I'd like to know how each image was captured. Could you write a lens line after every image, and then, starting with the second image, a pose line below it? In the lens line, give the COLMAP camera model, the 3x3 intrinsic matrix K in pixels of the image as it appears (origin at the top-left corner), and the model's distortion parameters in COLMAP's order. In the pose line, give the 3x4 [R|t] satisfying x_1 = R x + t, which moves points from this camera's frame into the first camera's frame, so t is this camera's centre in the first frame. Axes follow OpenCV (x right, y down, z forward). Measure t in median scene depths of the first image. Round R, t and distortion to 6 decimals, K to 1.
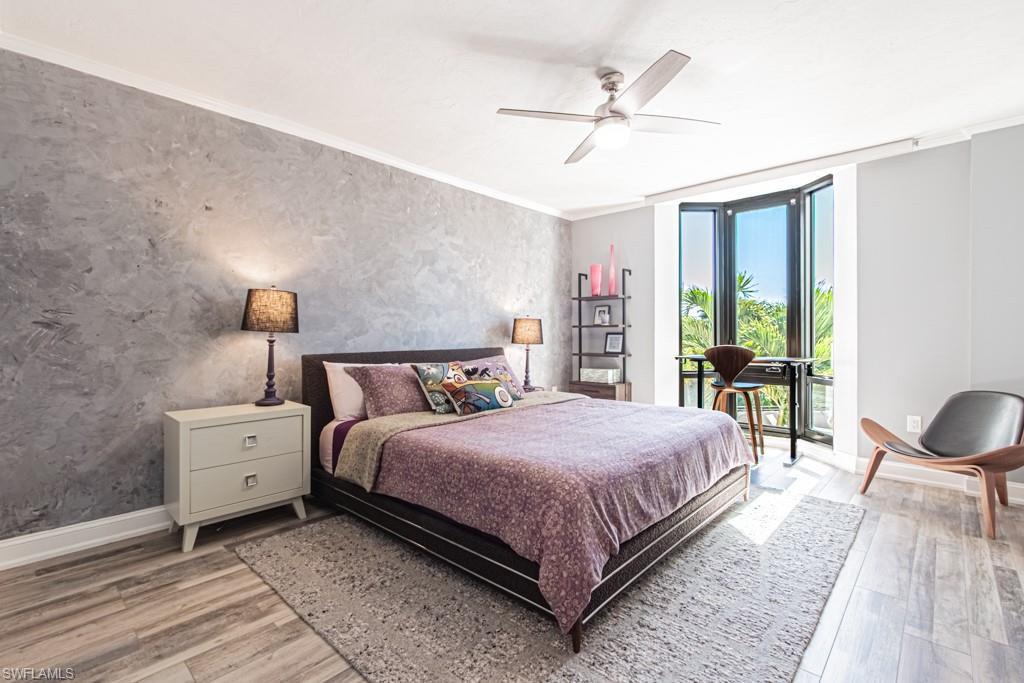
lens RADIAL K [[473.8, 0, 512.0], [0, 473.8, 341.5], [0, 0, 1]] dist [-0.000164, -0.000075]
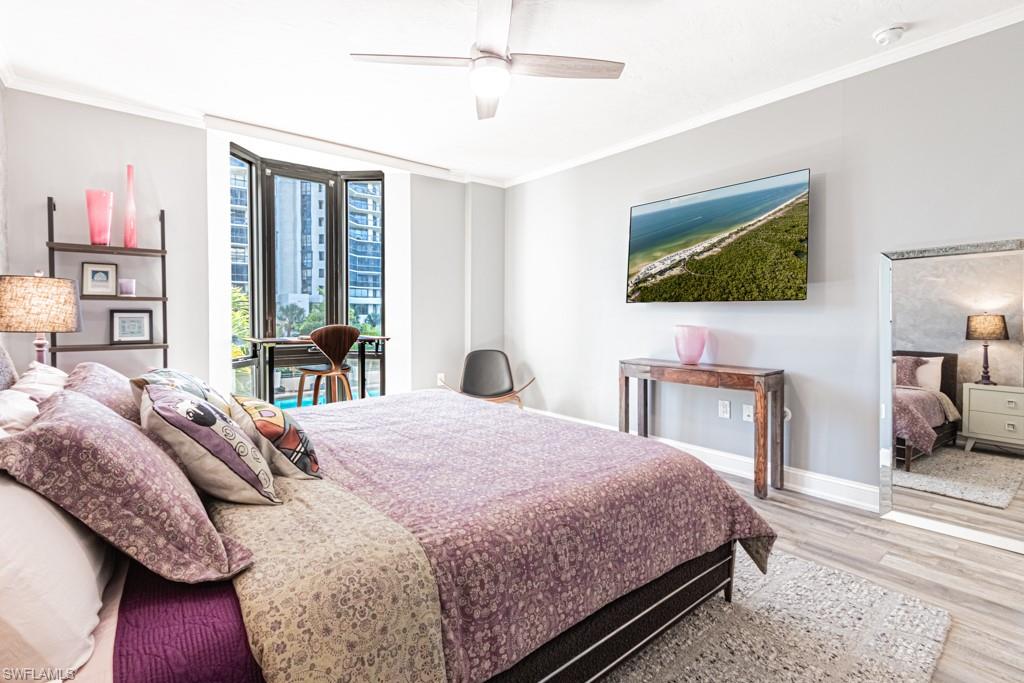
lens RADIAL K [[481.1, 0, 508.3], [0, 481.1, 320.7], [0, 0, 1]] dist [-0.000769, -0.000103]
pose [[0.173619, -0.001868, 0.984811, -0.340002], [0.004208, 0.999990, 0.001155, -0.003336], [-0.984804, 0.003943, 0.173626, 0.448088]]
